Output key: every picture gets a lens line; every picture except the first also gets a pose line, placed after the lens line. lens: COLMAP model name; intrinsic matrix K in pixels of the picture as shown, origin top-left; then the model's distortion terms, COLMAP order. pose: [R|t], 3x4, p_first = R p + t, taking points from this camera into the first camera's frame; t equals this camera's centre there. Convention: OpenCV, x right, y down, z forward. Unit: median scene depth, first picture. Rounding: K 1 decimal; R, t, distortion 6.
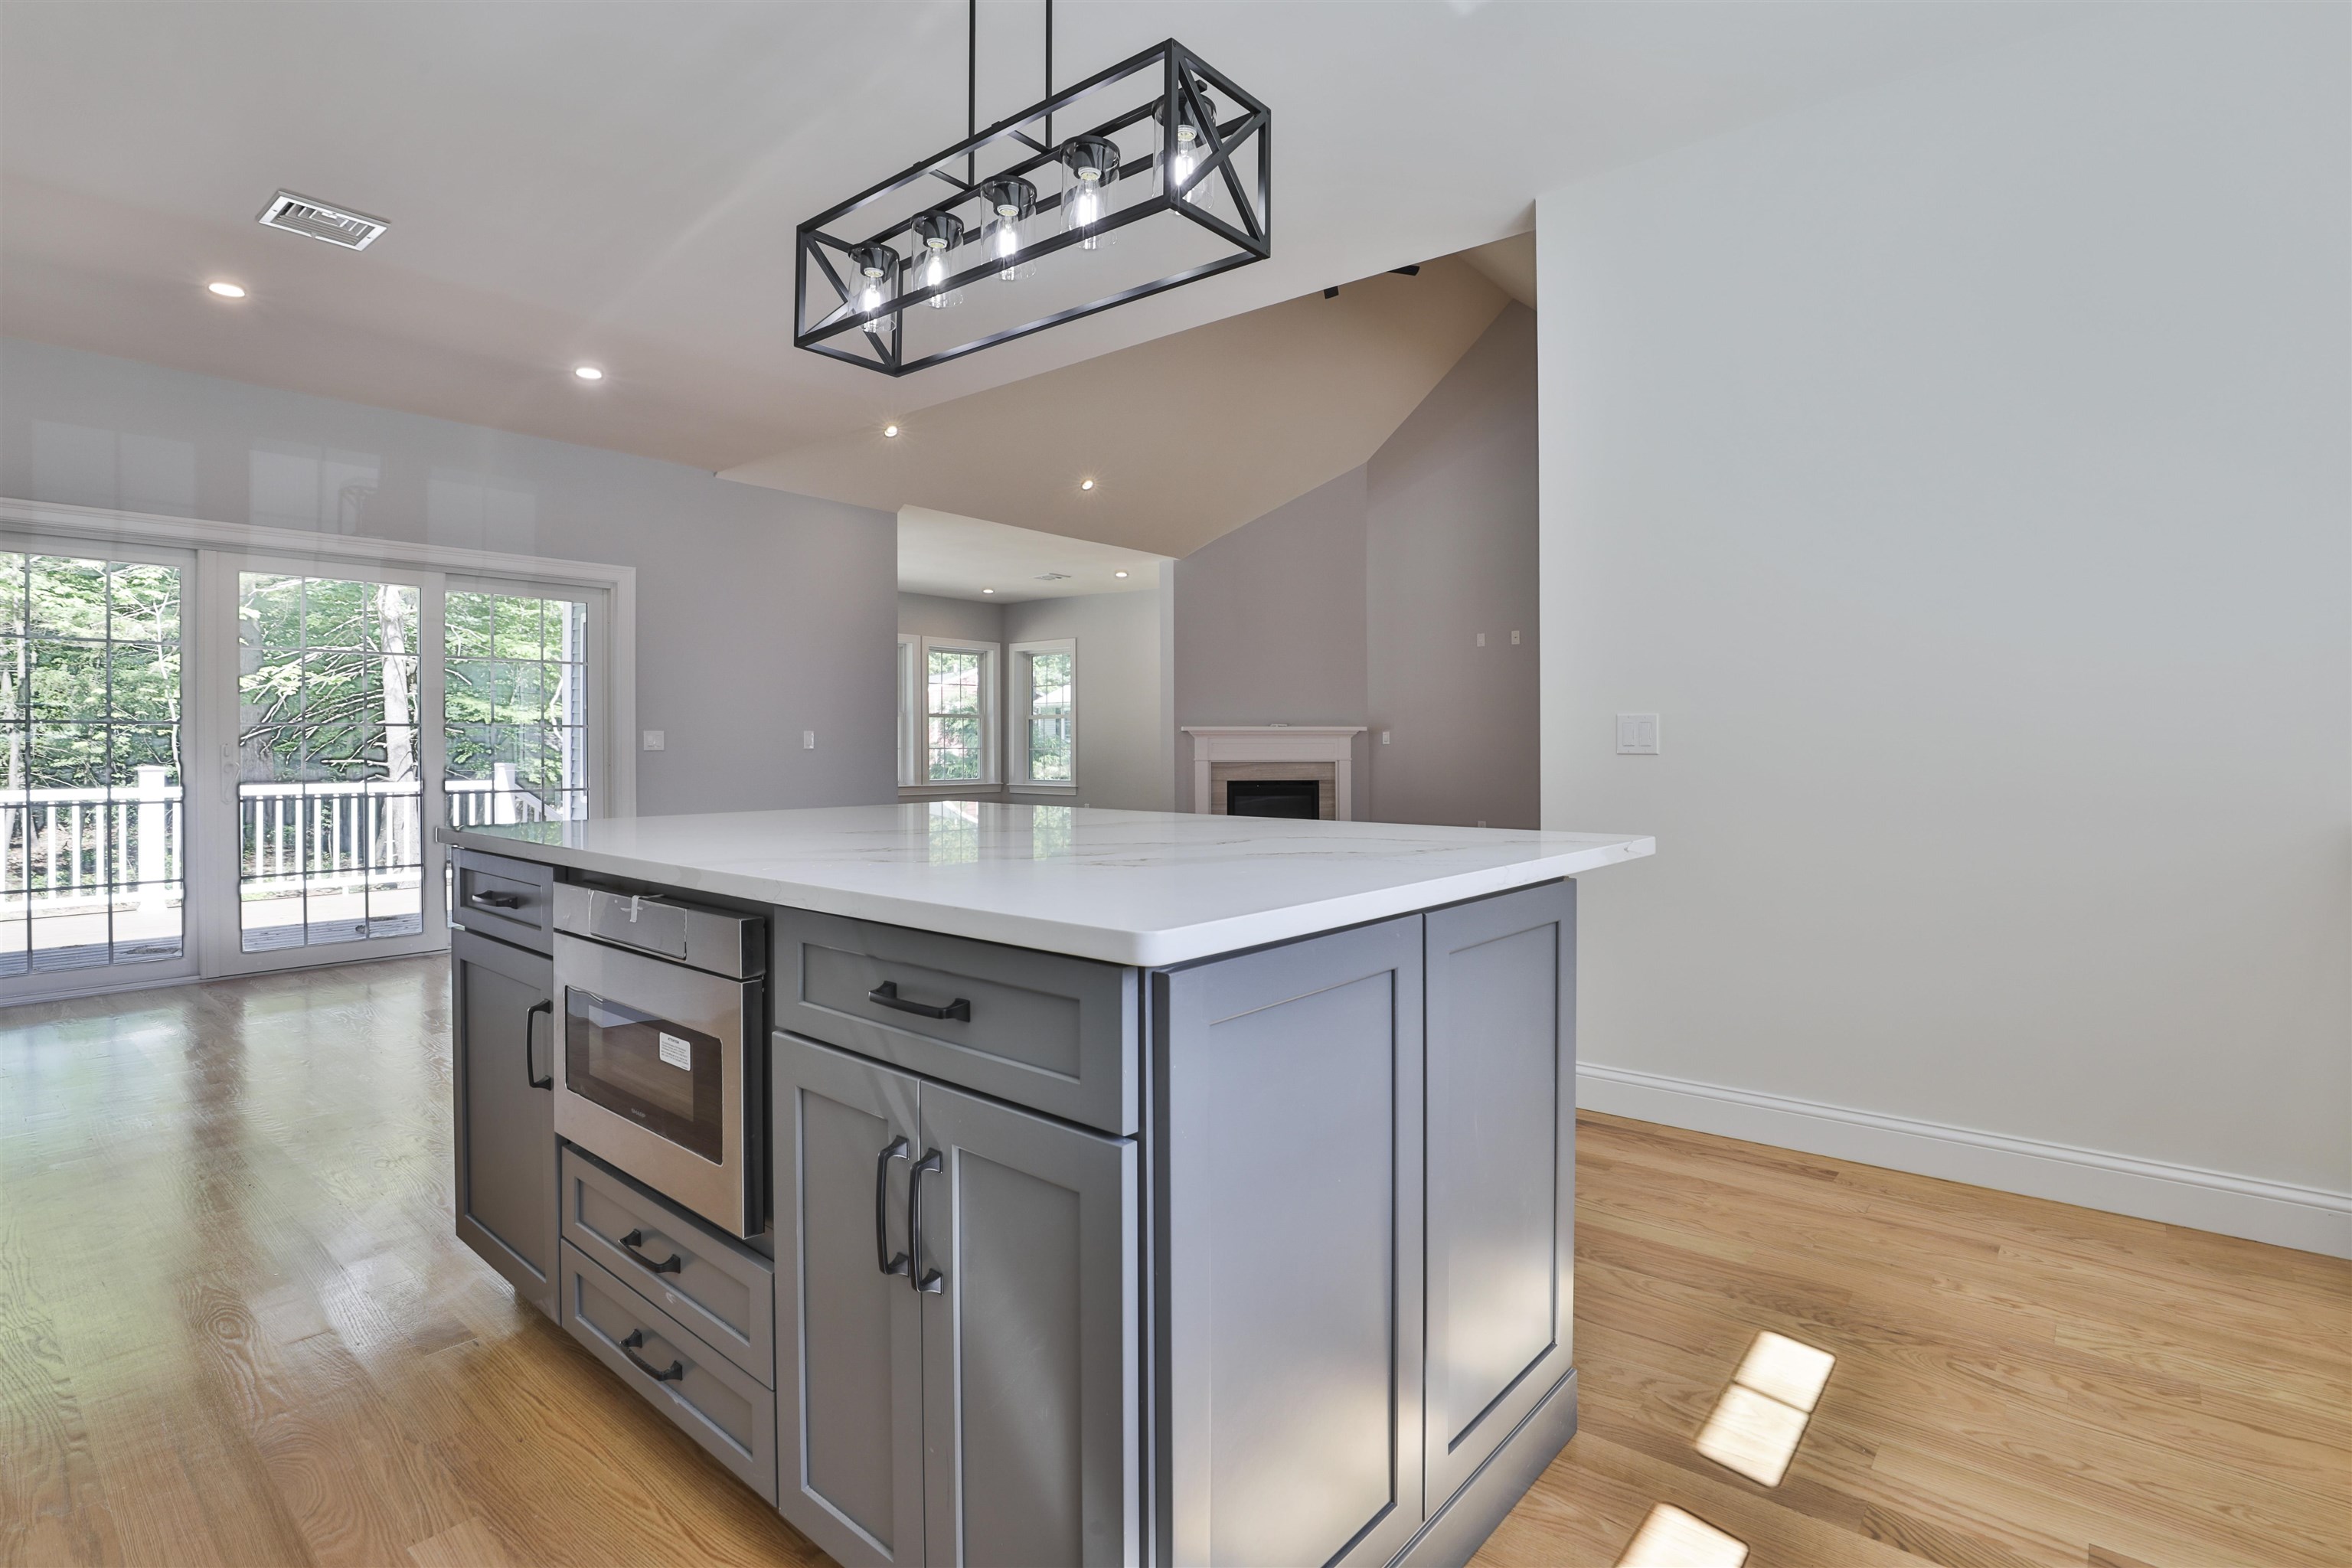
lens RADIAL K [[1122.2, 0, 1206.8], [0, 1122.2, 742.7], [0, 0, 1]] dist [-0.022030, -0.000406]
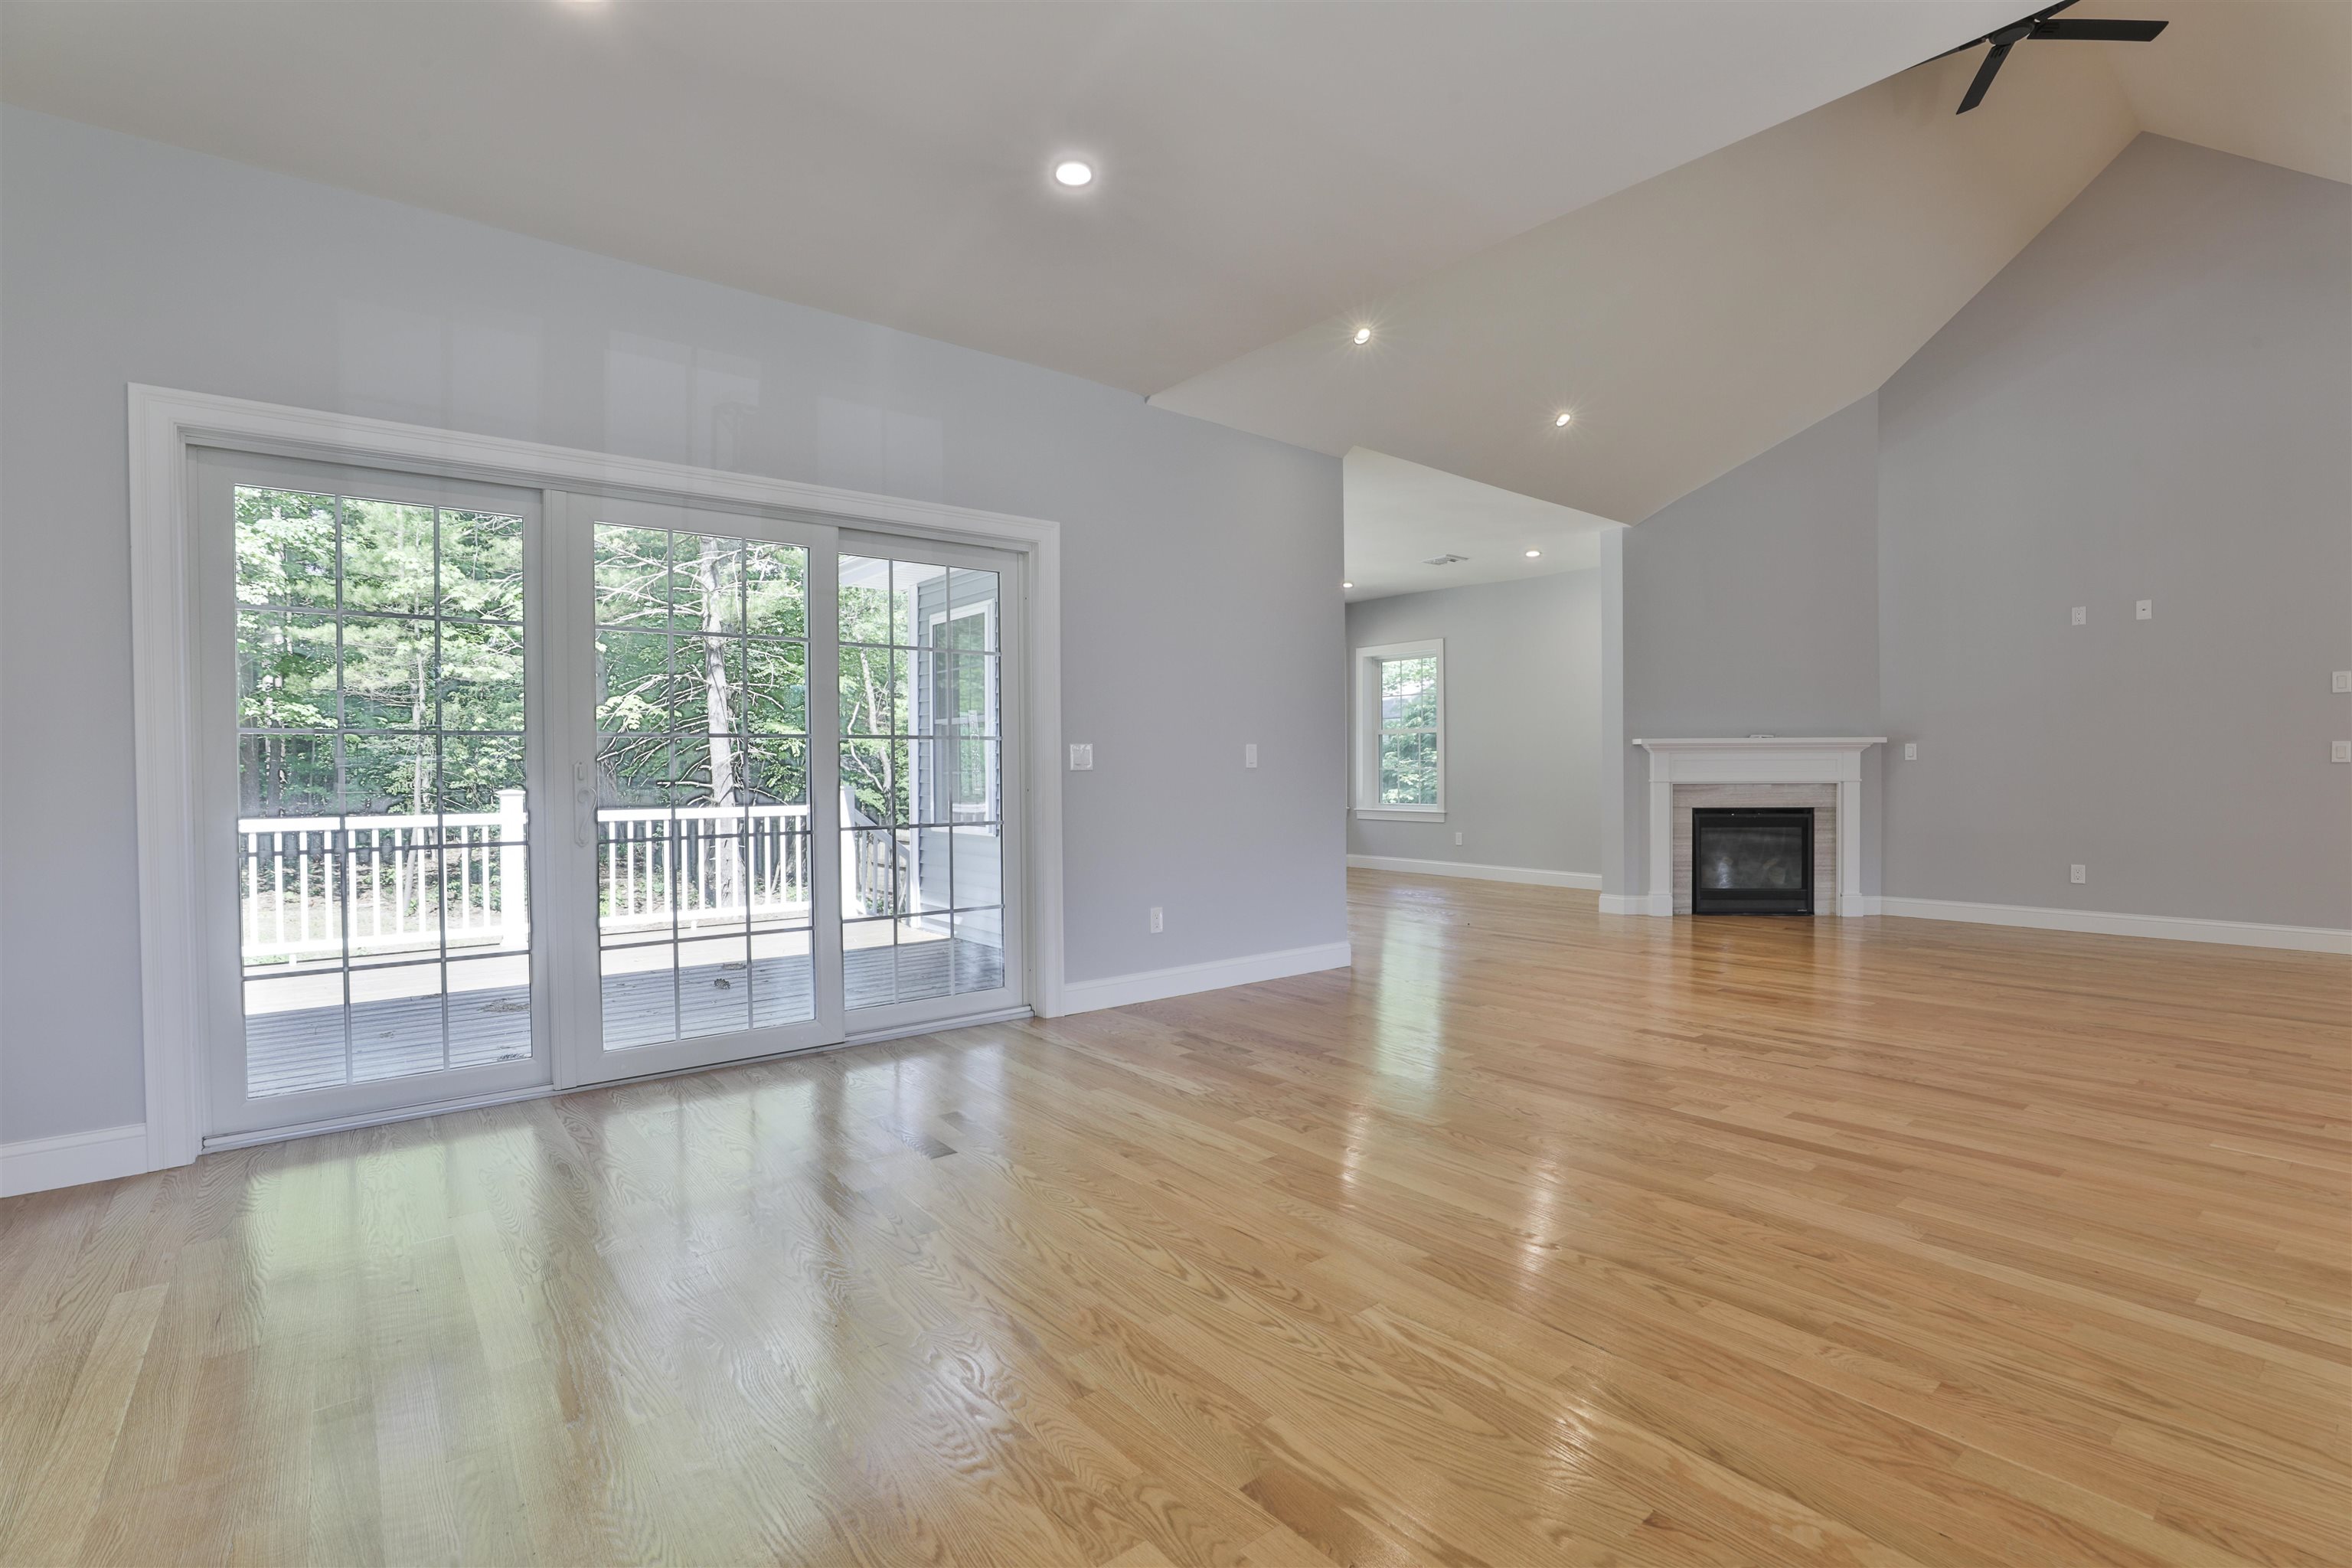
lens RADIAL K [[1070.5, 0, 1172.9], [0, 1070.5, 784.9], [0, 0, 1]] dist [-0.040431, 0.008181]
pose [[0.976410, -0.000382, -0.215923, -0.178497], [0.004641, 0.999805, 0.019220, 0.002400], [0.215874, -0.019769, 0.976221, 0.201298]]
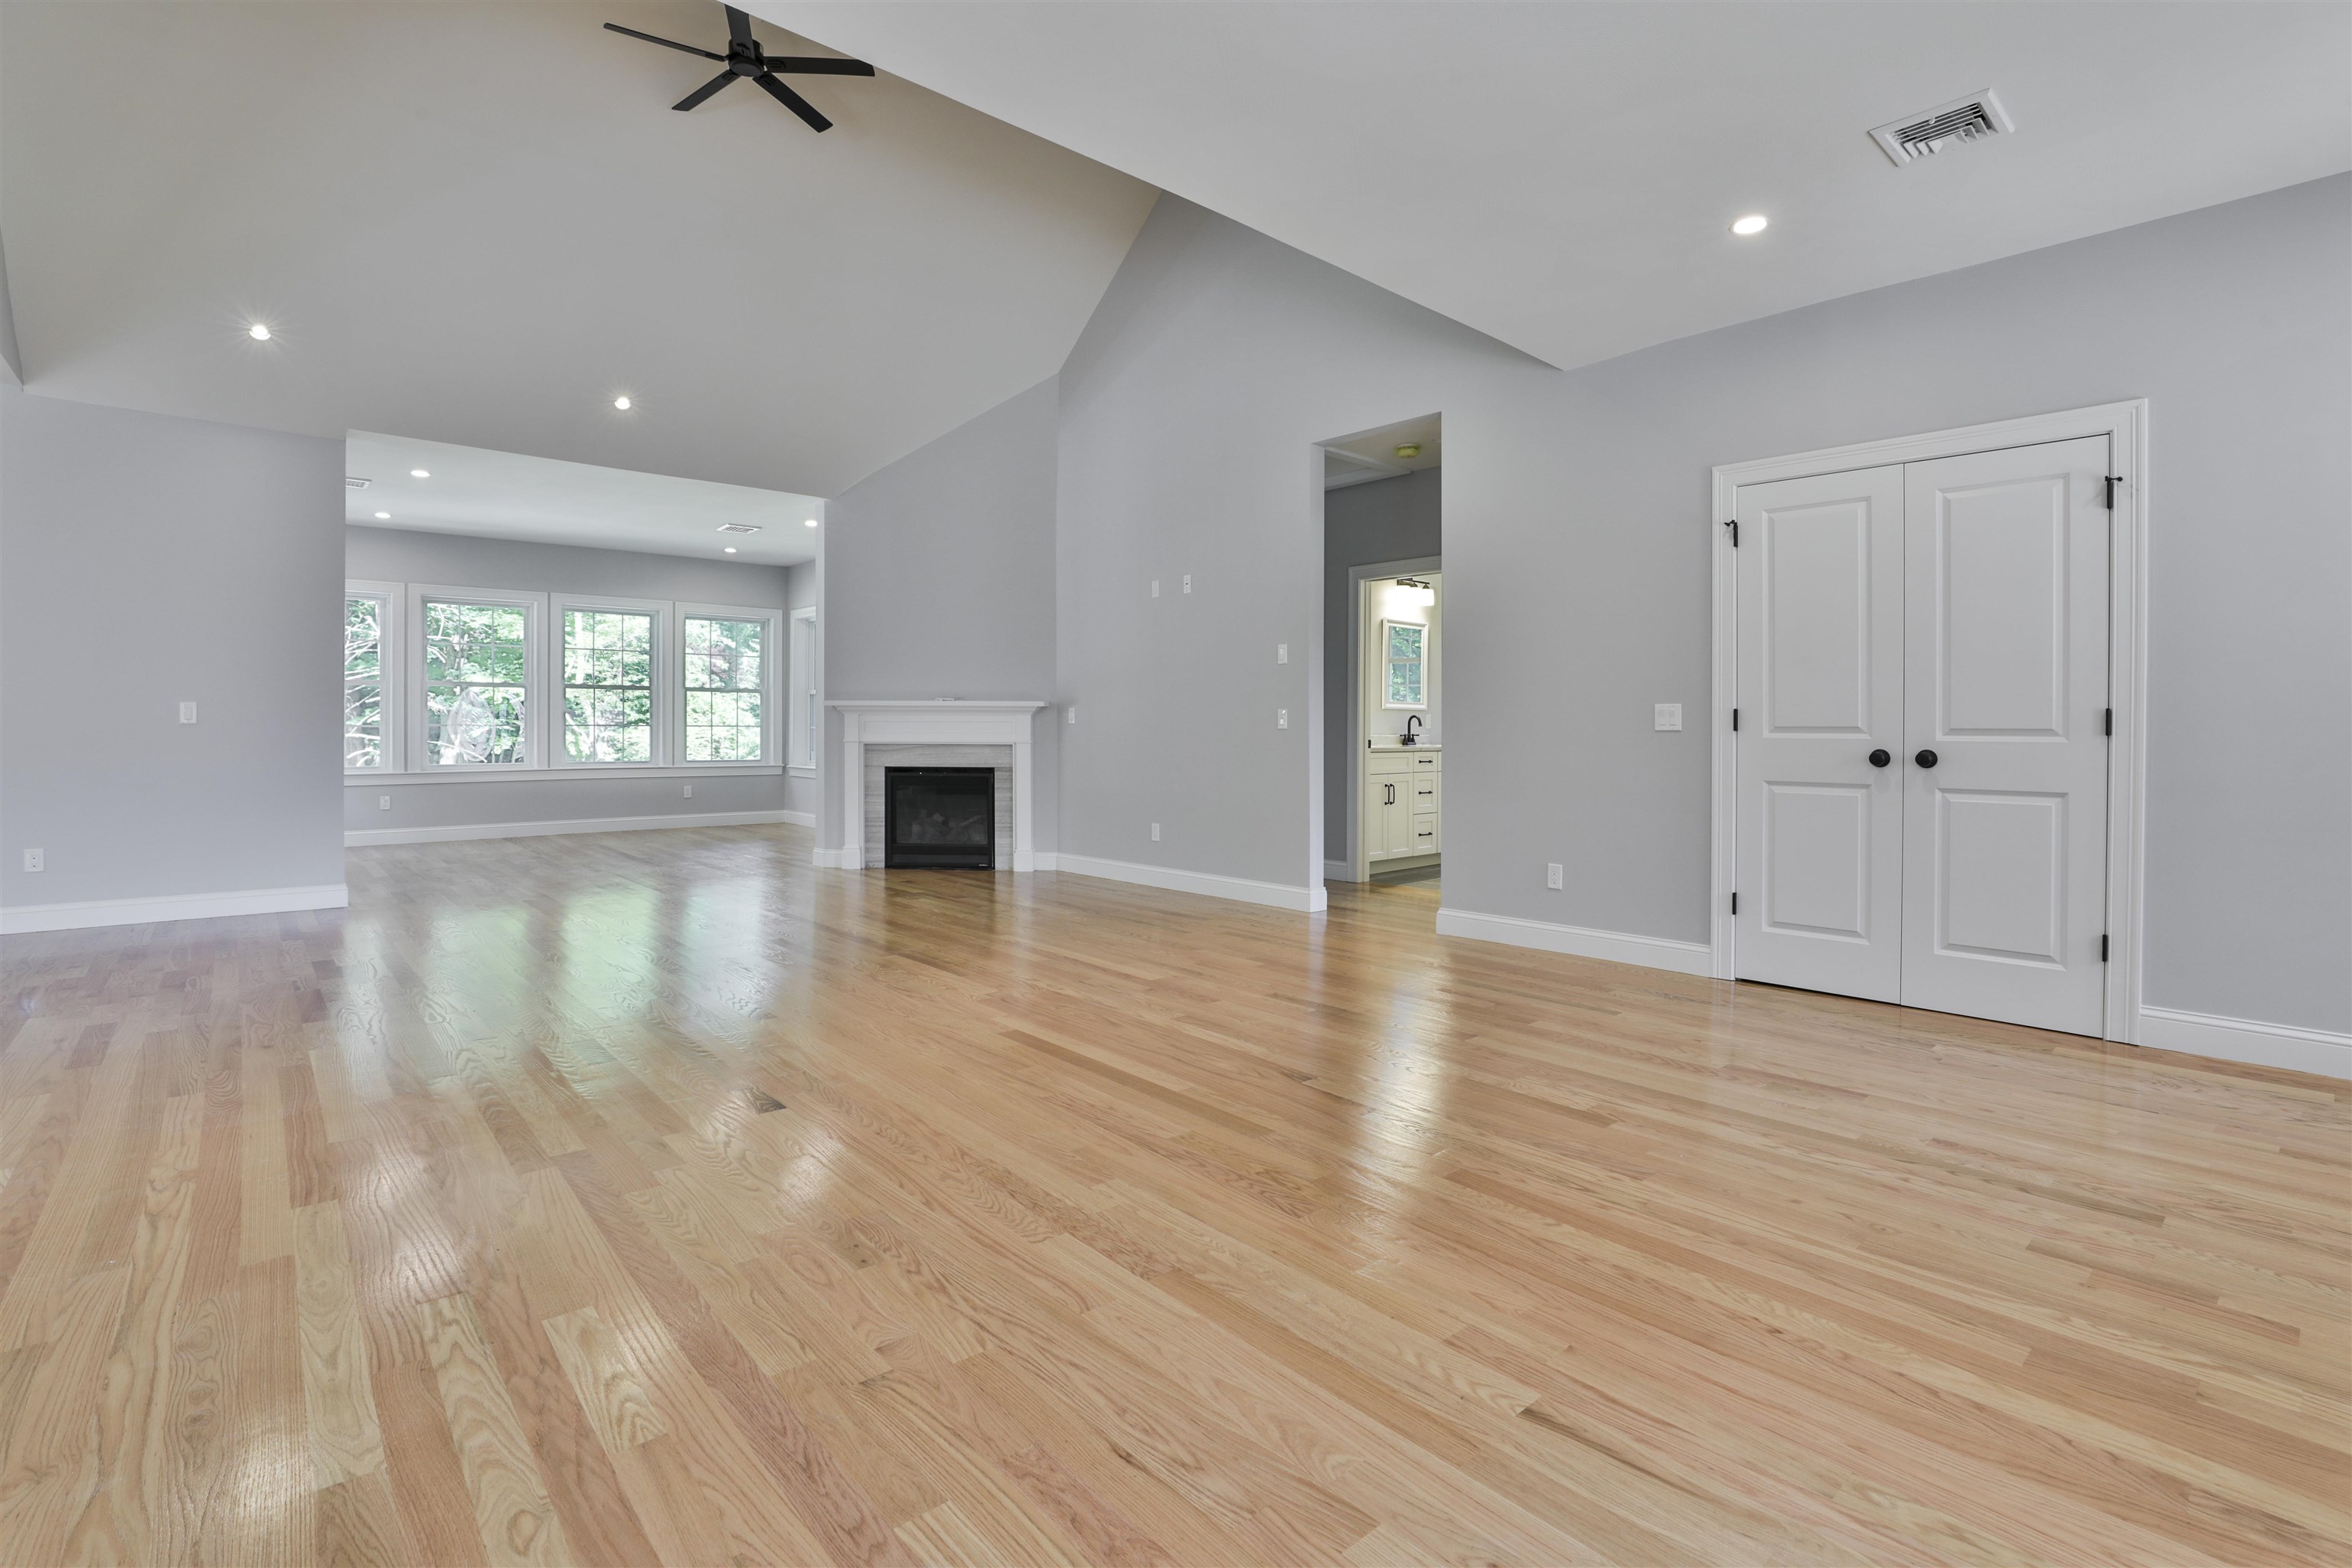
lens RADIAL K [[1071.4, 0, 1165.0], [0, 1071.4, 722.8], [0, 0, 1]] dist [-0.031219, 0.000422]
pose [[0.987233, 0.006900, -0.159133, 0.354809], [-0.006947, 0.999976, 0.000261, 0.000358], [0.159131, 0.000848, 0.987257, 0.258651]]
